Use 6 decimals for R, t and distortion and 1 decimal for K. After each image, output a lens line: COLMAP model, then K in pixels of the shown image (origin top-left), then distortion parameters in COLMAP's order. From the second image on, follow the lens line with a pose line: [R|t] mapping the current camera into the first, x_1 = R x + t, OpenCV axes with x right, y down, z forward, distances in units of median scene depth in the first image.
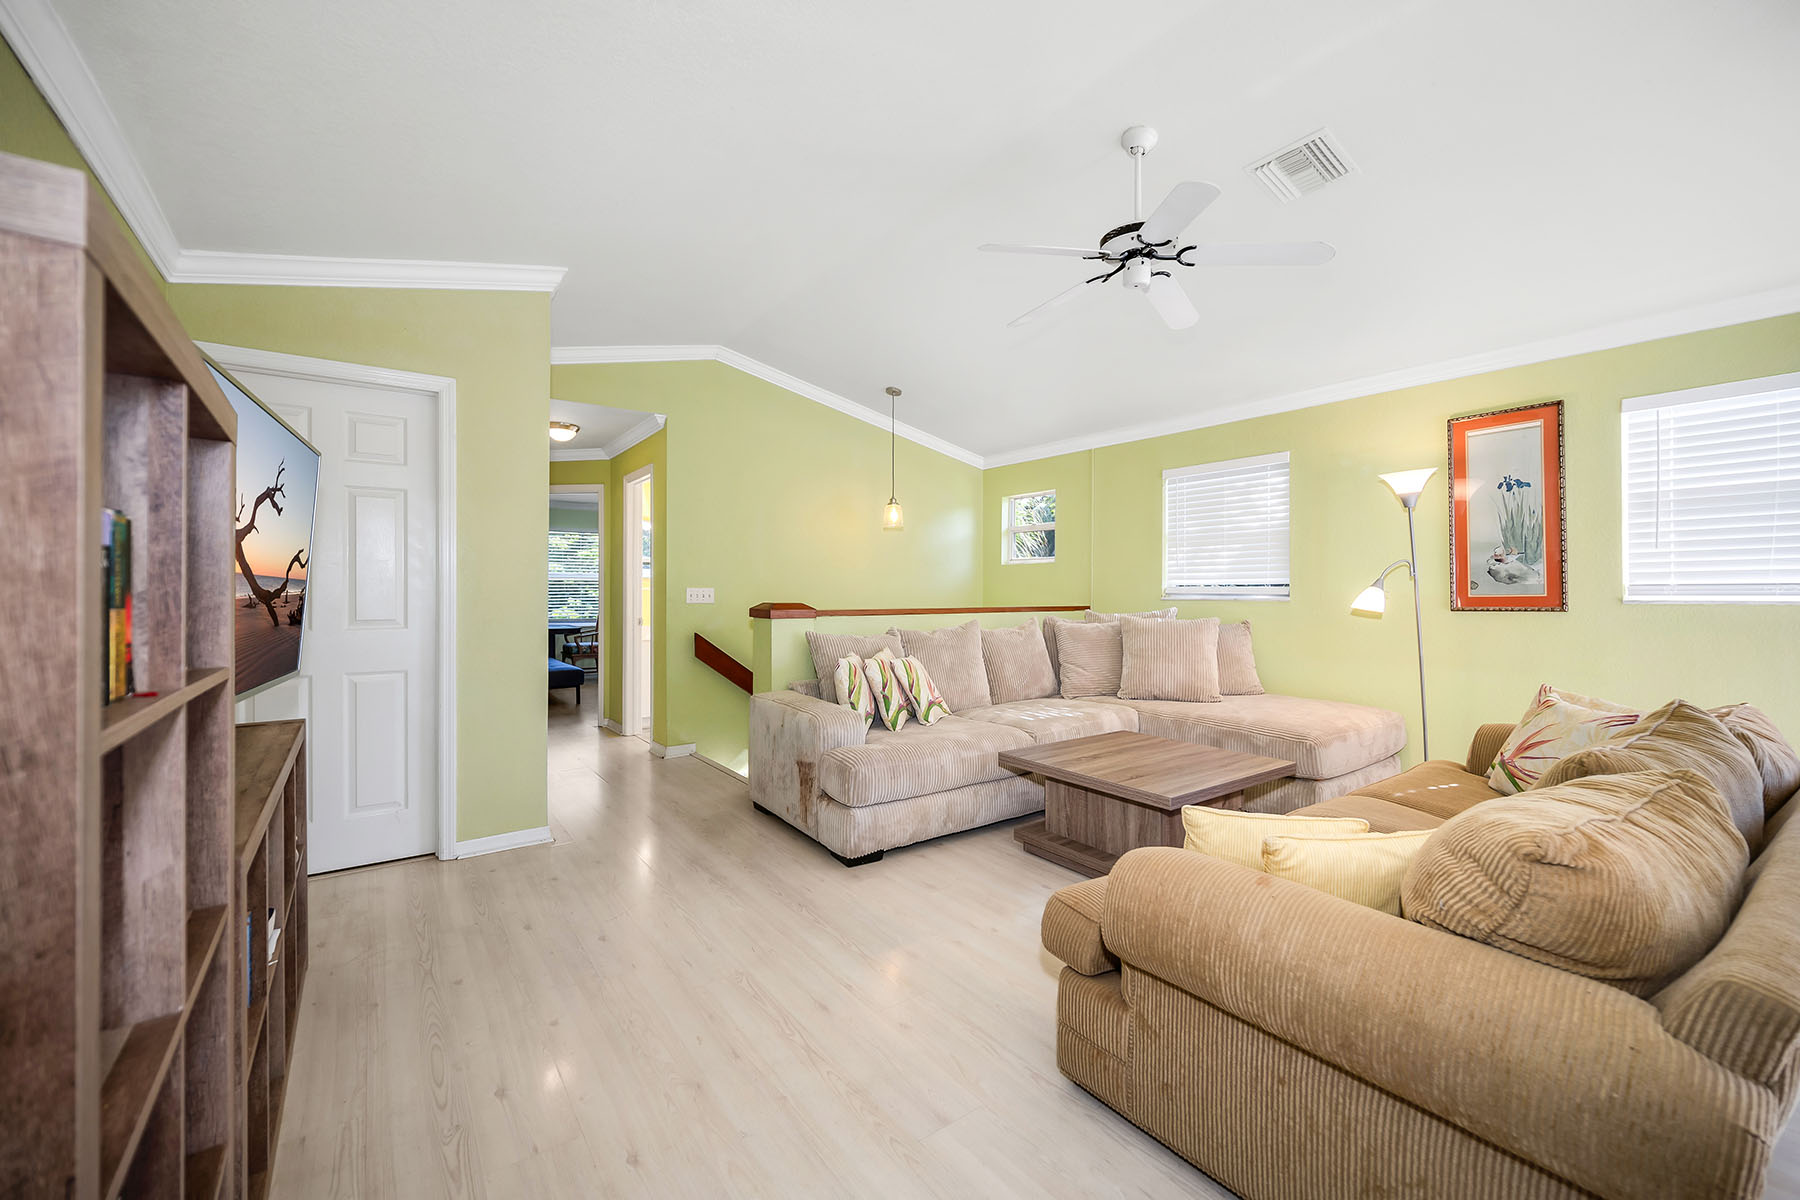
lens RADIAL K [[722.4, 0, 899.3], [0, 722.4, 597.0], [0, 0, 1]] dist [0.003825, 0.000780]
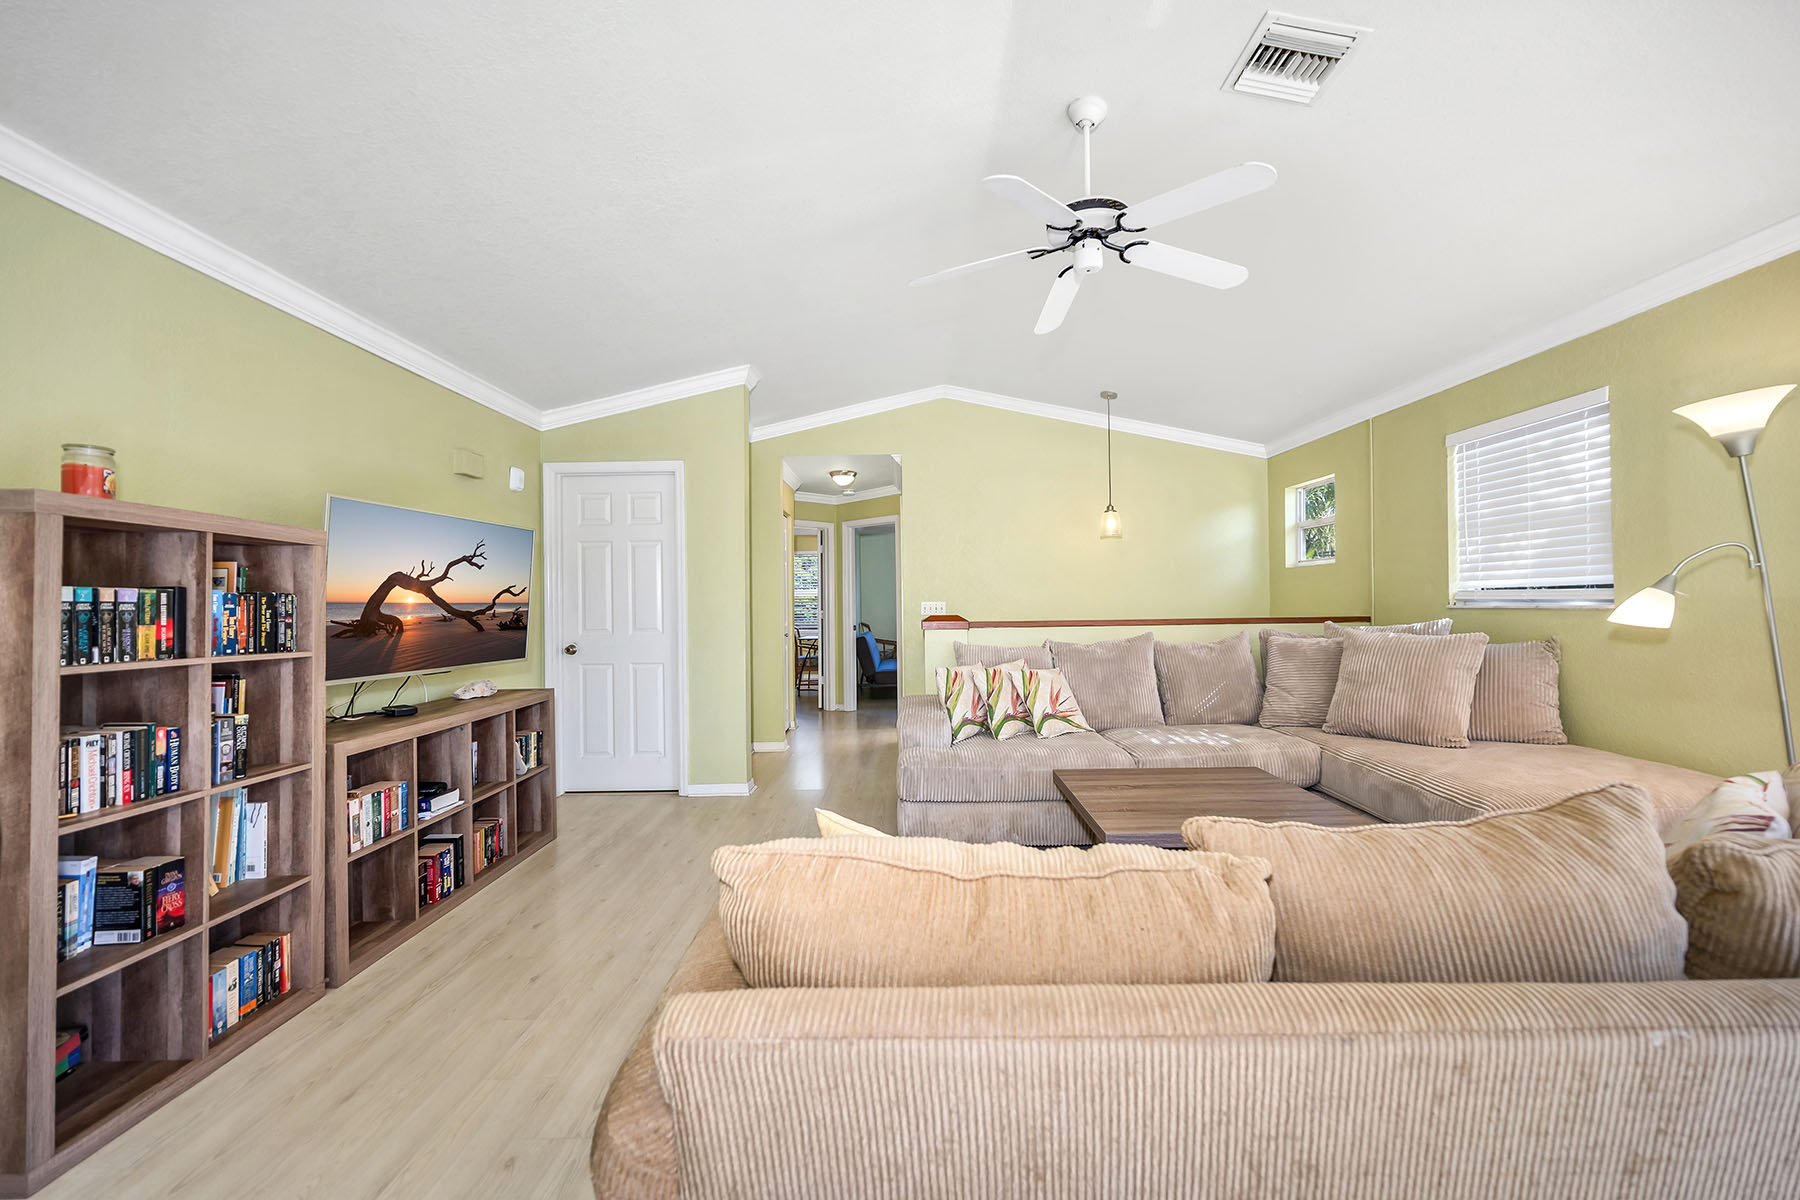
lens RADIAL K [[722.4, 0, 901.4], [0, 722.4, 599.6], [0, 0, 1]] dist [0.003825, 0.000780]
pose [[0.807712, -0.015753, -0.589367, 0.514607], [0.010788, 0.999871, -0.011940, -0.003742], [0.589478, 0.003286, 0.807777, 0.089463]]
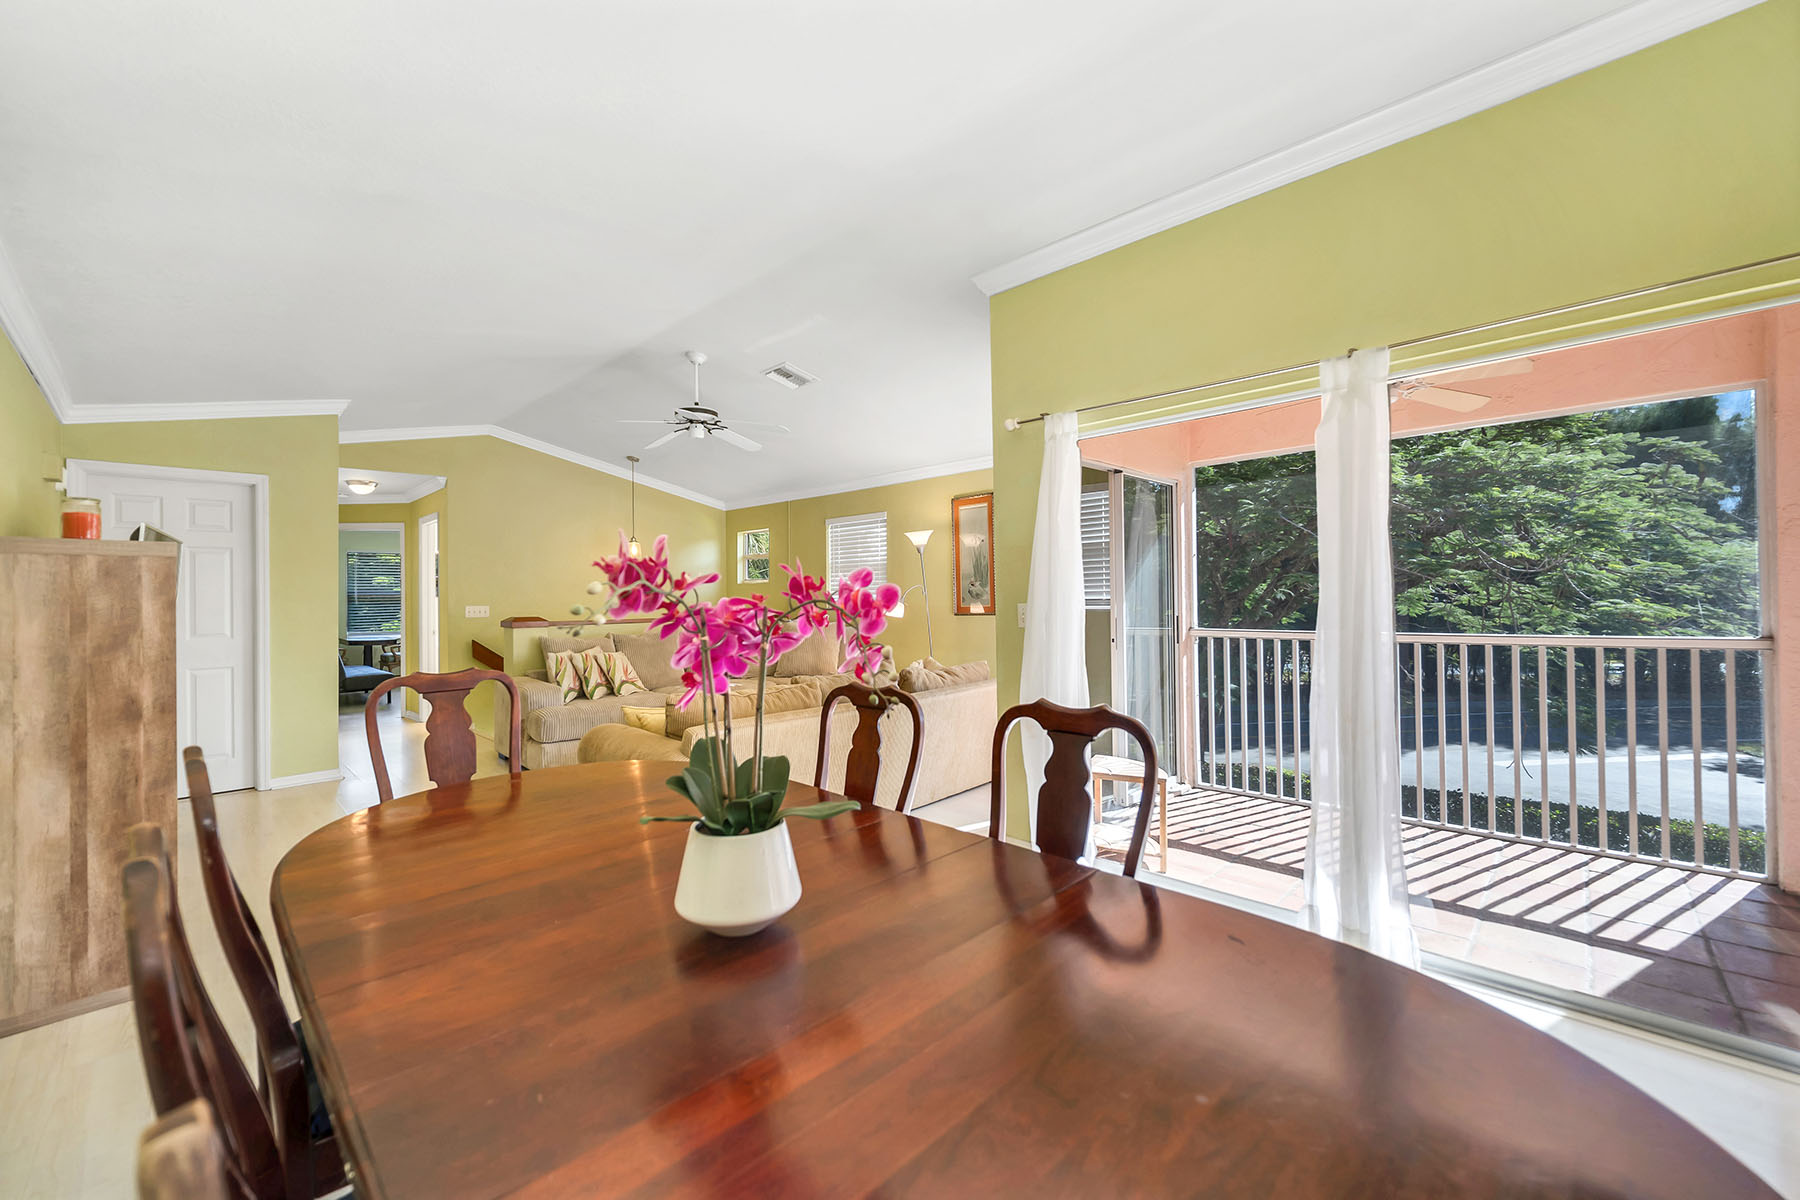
lens RADIAL K [[722.4, 0, 889.5], [0, 722.4, 597.9], [0, 0, 1]] dist [0.003825, 0.000780]
pose [[0.988511, -0.012465, 0.150633, 0.404241], [0.013355, 0.999899, -0.004900, -0.015612], [-0.150557, 0.006856, 0.988578, -0.634582]]
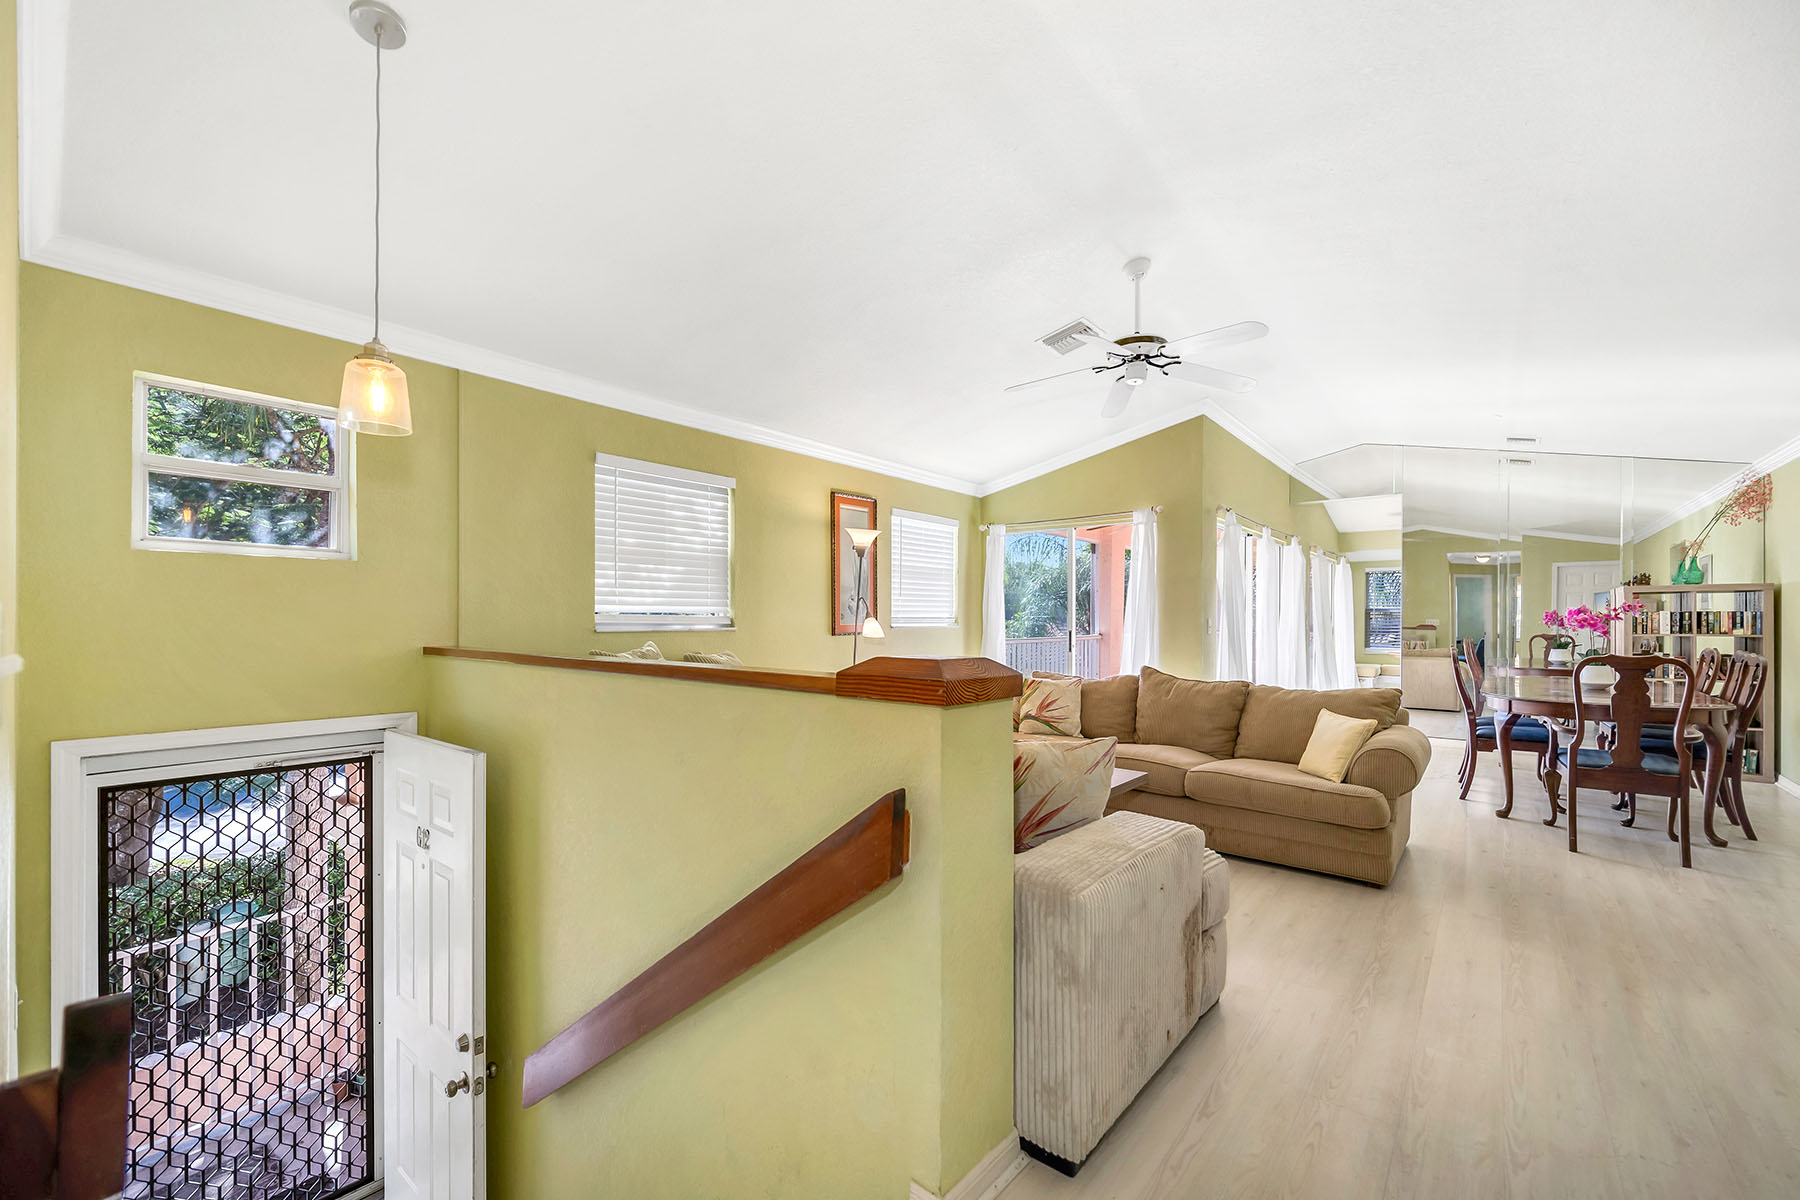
lens RADIAL K [[722.4, 0, 917.1], [0, 722.4, 619.6], [0, 0, 1]] dist [0.003825, 0.000780]
pose [[-0.254904, -0.001994, 0.966964, -0.611790], [0.003228, 0.999991, 0.002913, -0.014039], [-0.966961, 0.003864, -0.254896, 1.288868]]
